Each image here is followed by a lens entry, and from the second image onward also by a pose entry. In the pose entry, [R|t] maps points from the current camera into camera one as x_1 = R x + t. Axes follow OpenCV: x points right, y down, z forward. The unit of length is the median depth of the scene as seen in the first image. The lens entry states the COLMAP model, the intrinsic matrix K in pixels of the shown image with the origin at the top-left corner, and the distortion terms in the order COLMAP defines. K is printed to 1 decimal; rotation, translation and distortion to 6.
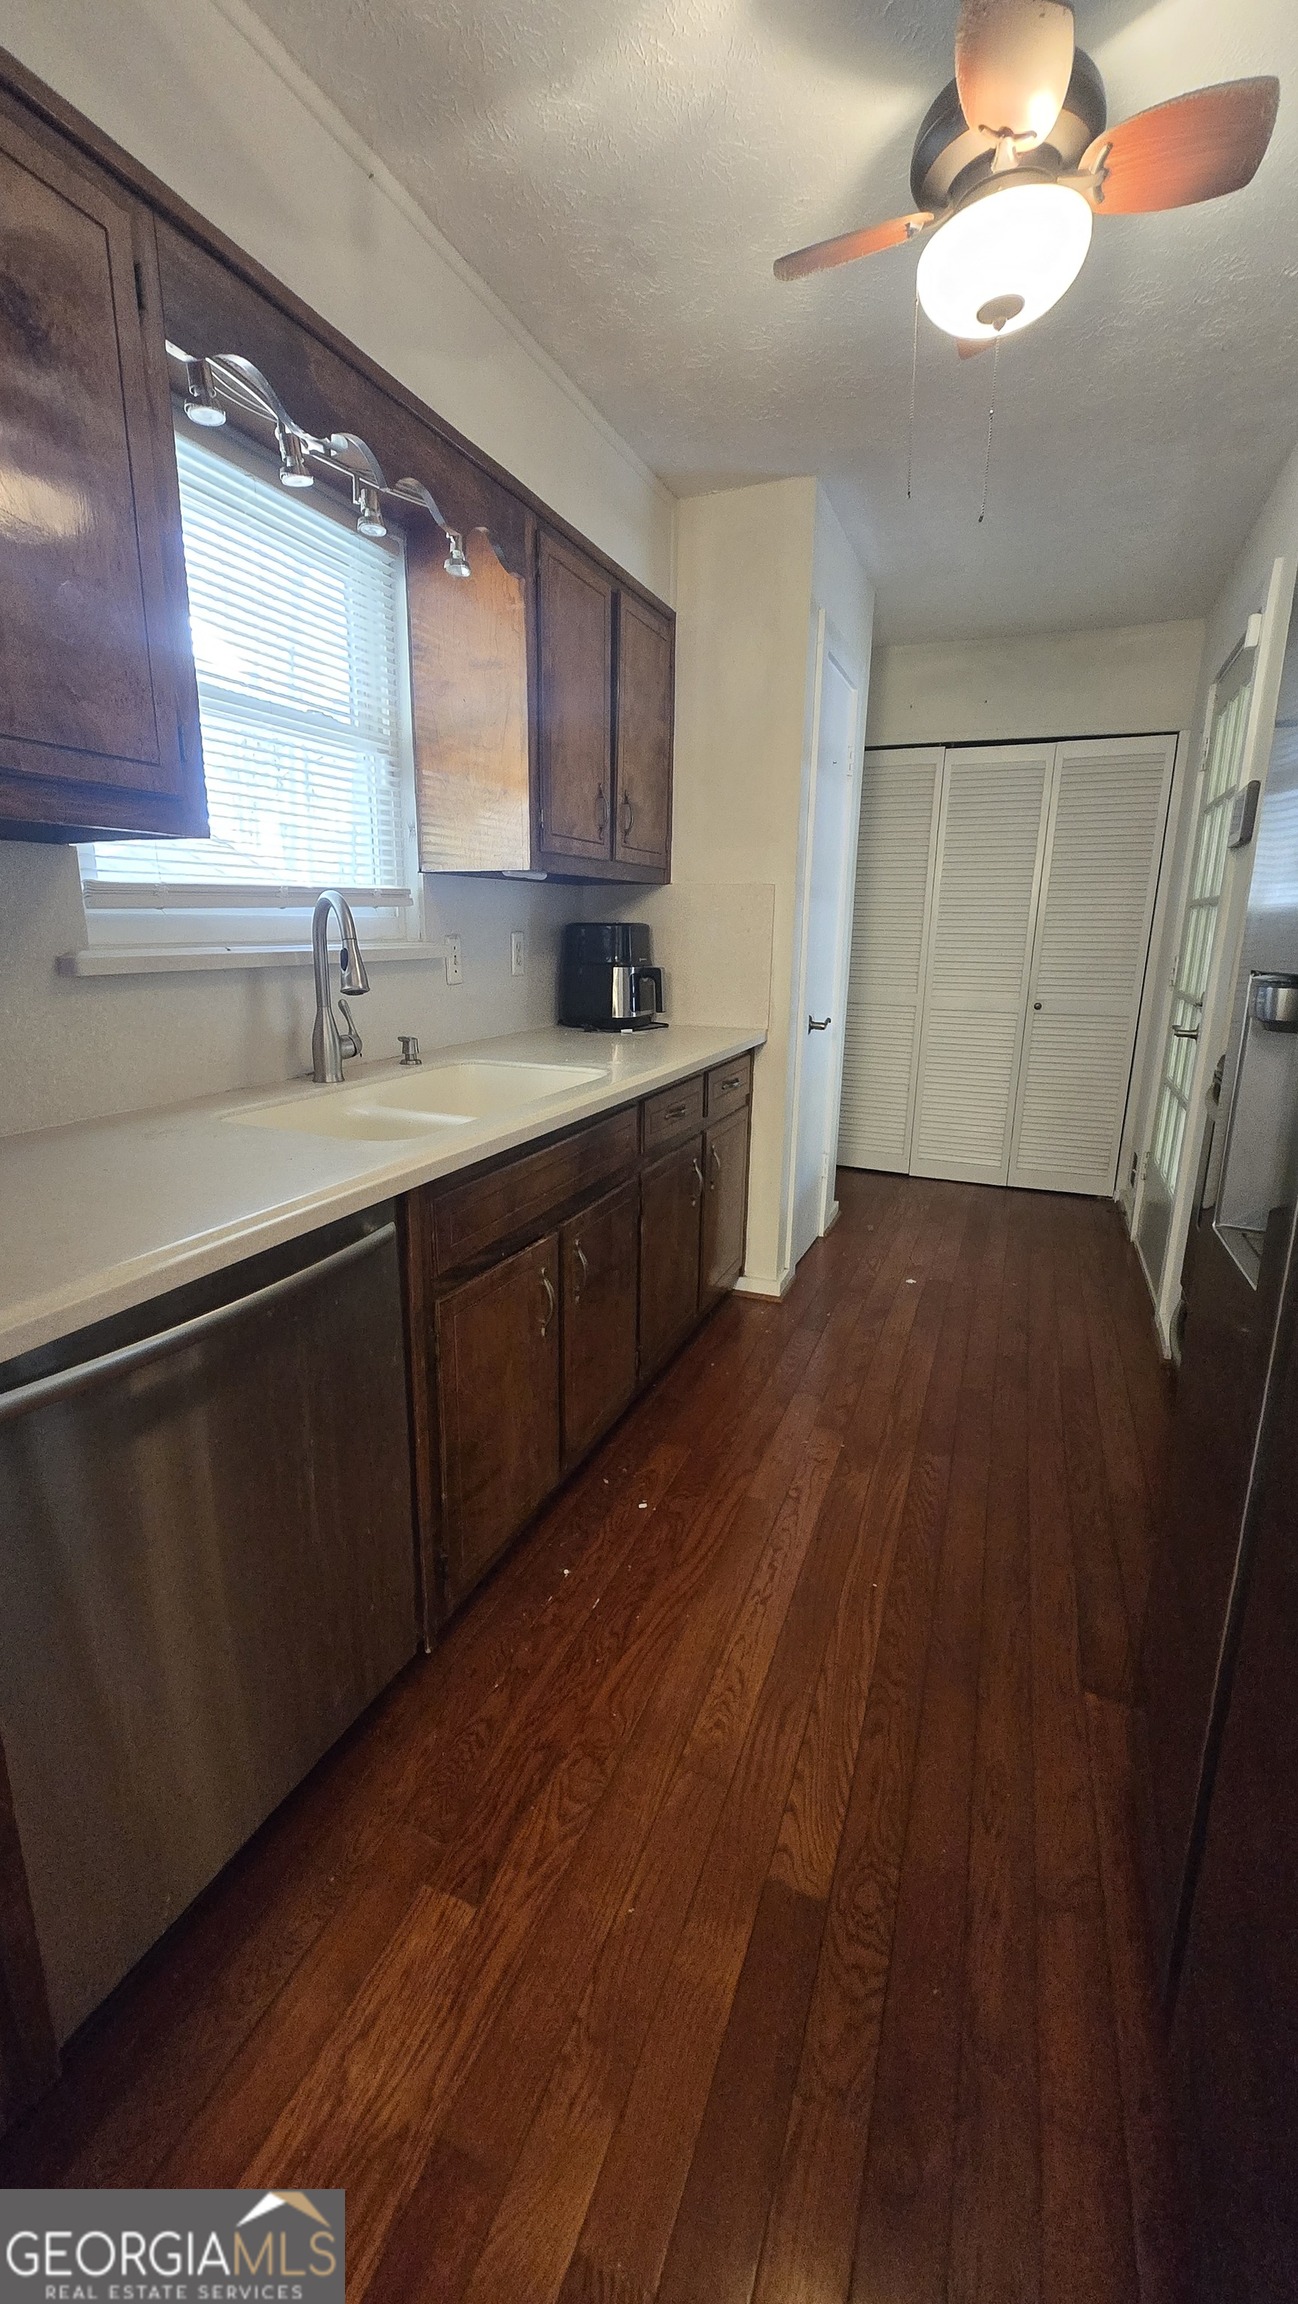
lens RADIAL K [[901.8, 0, 632.9], [0, 901.8, 1131.6], [0, 0, 1]] dist [-0.000506, -0.000567]
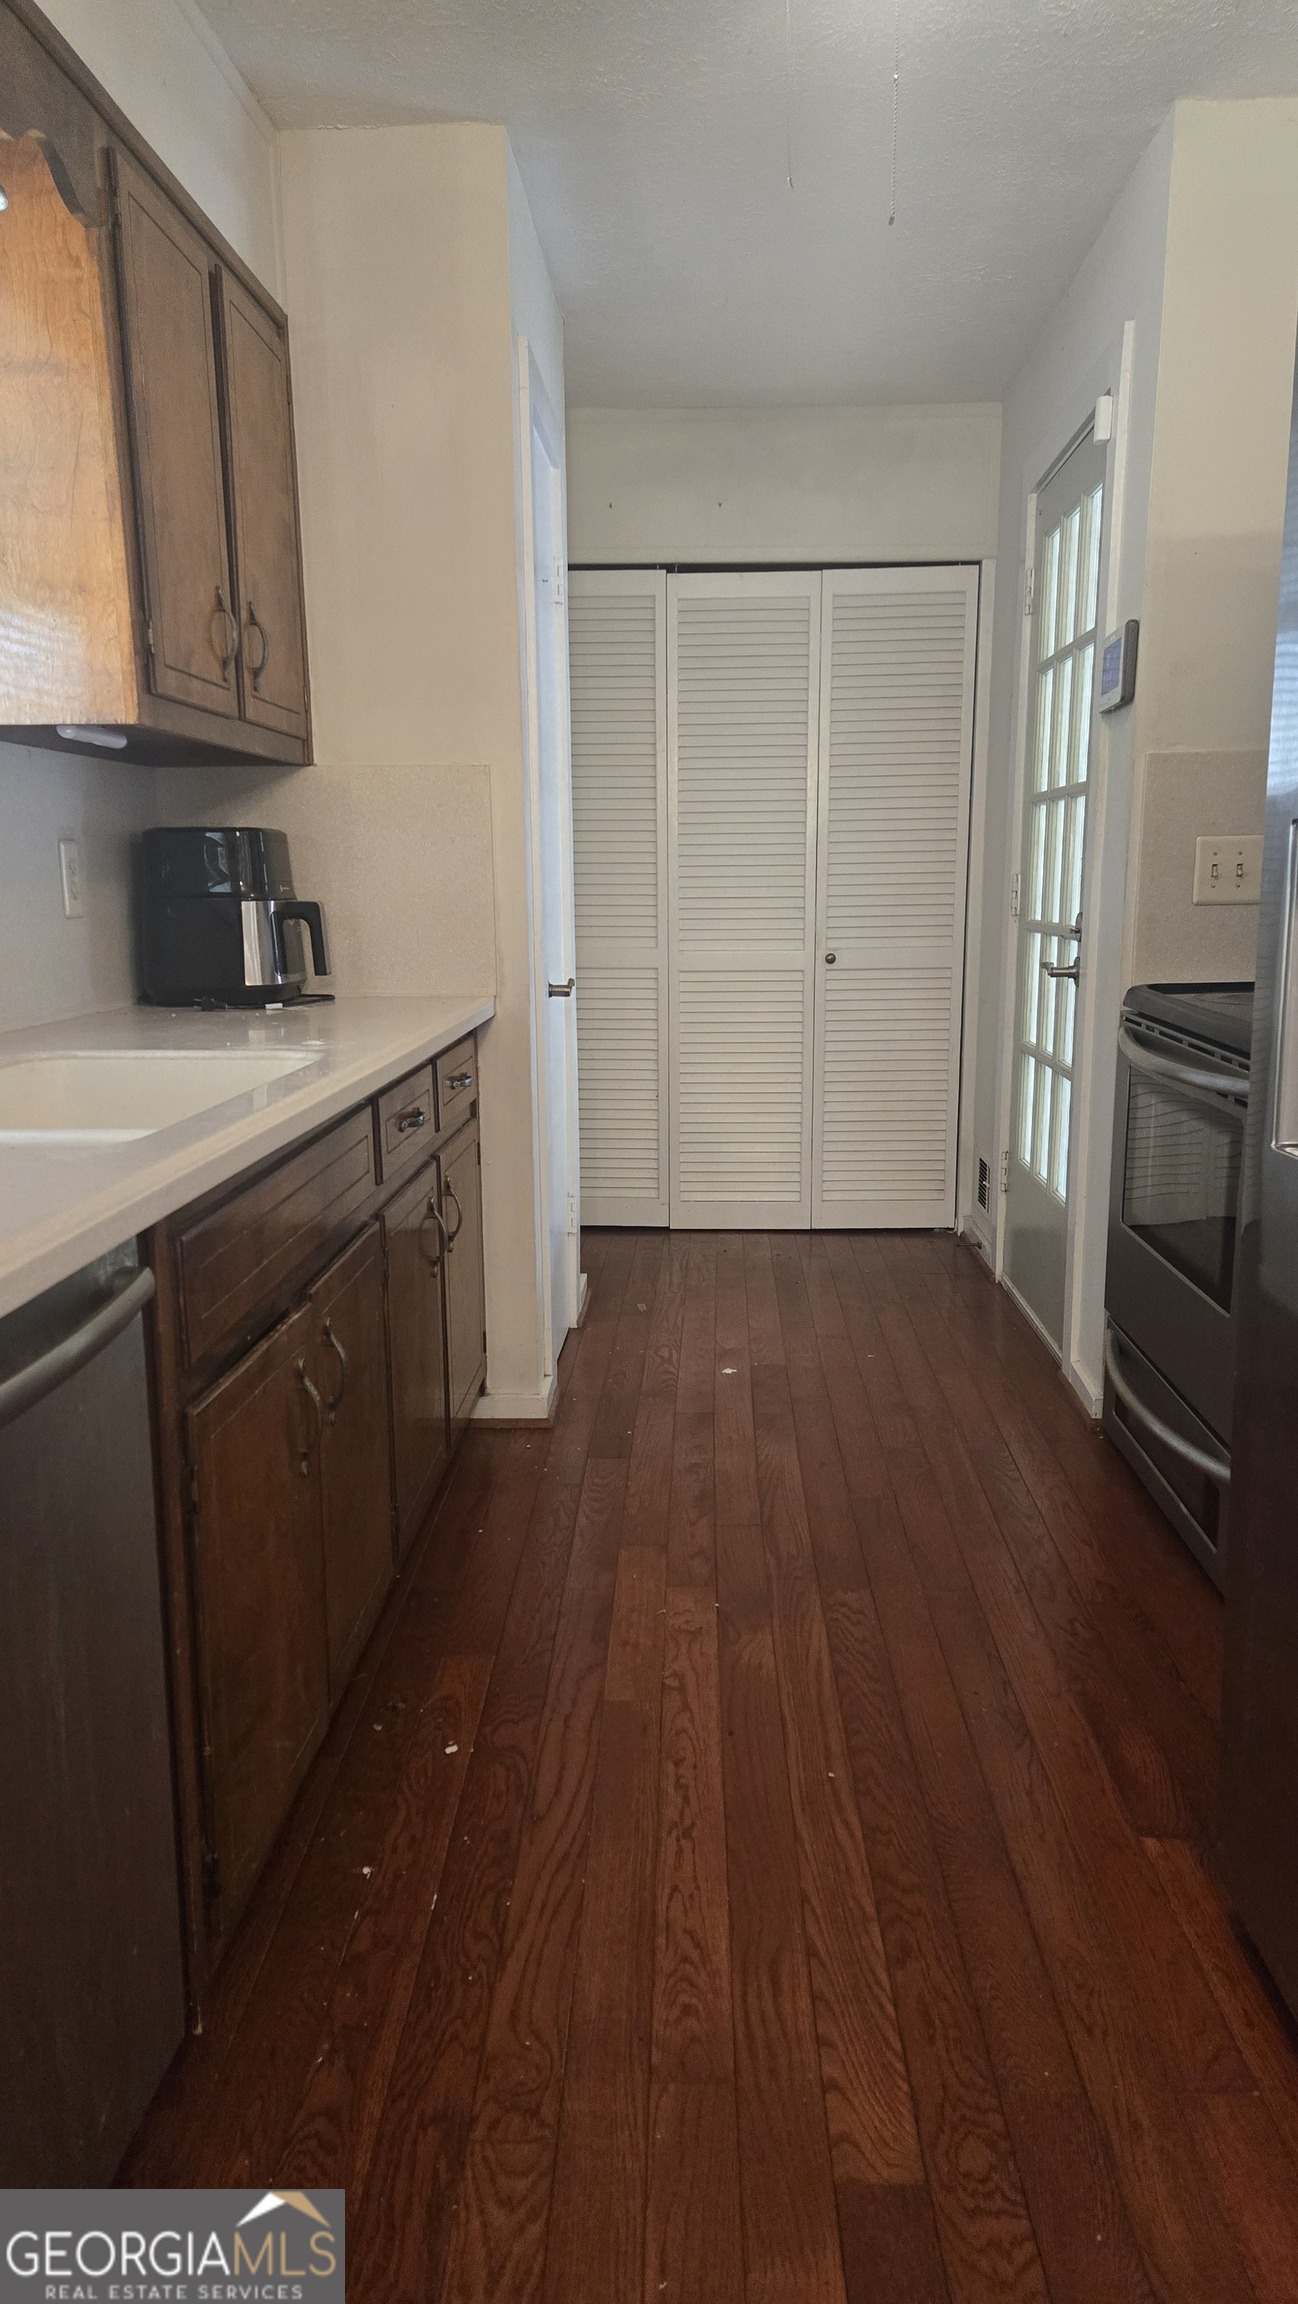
lens RADIAL K [[1511.8, 0, 647.8], [0, 1511.8, 1160.3], [0, 0, 1]] dist [0.076184, -0.052055]
pose [[0.937162, -0.083751, 0.338693, -0.168713], [0.096422, 0.995125, -0.020727, 0.047594], [-0.335306, 0.052082, 0.940669, -0.039365]]
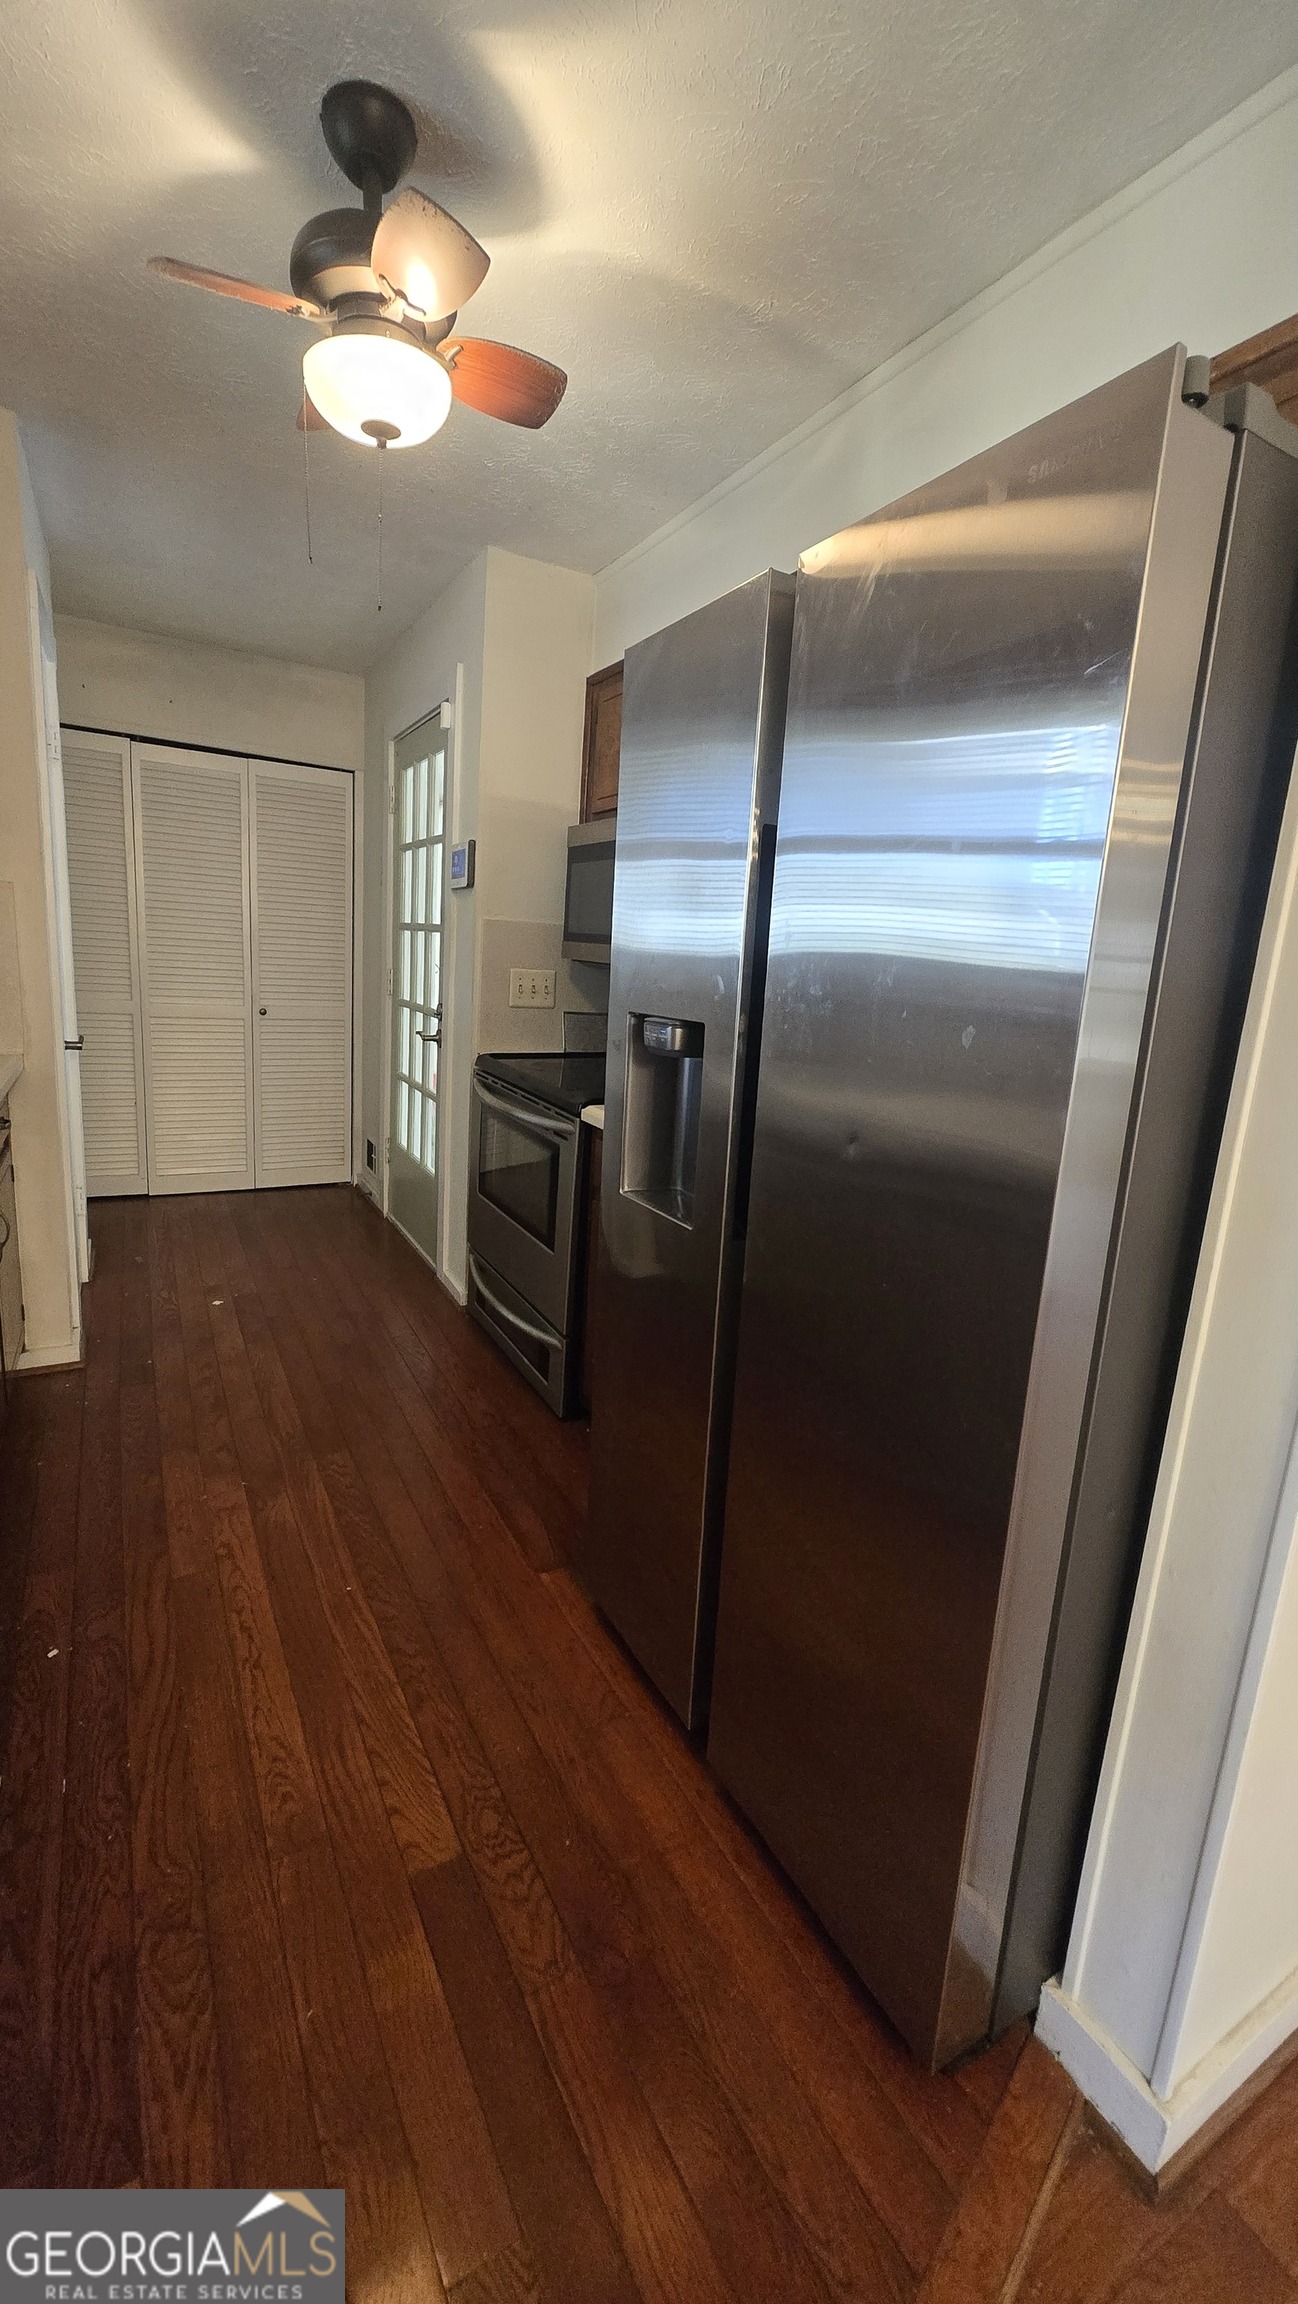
lens RADIAL K [[901.8, 0, 640.4], [0, 901.8, 1127.7], [0, 0, 1]] dist [-0.000506, -0.000567]
pose [[0.619942, -0.122084, 0.775092, -0.215895], [0.119747, 0.990971, 0.060310, -0.038759], [-0.775456, 0.055426, 0.628964, 0.044558]]
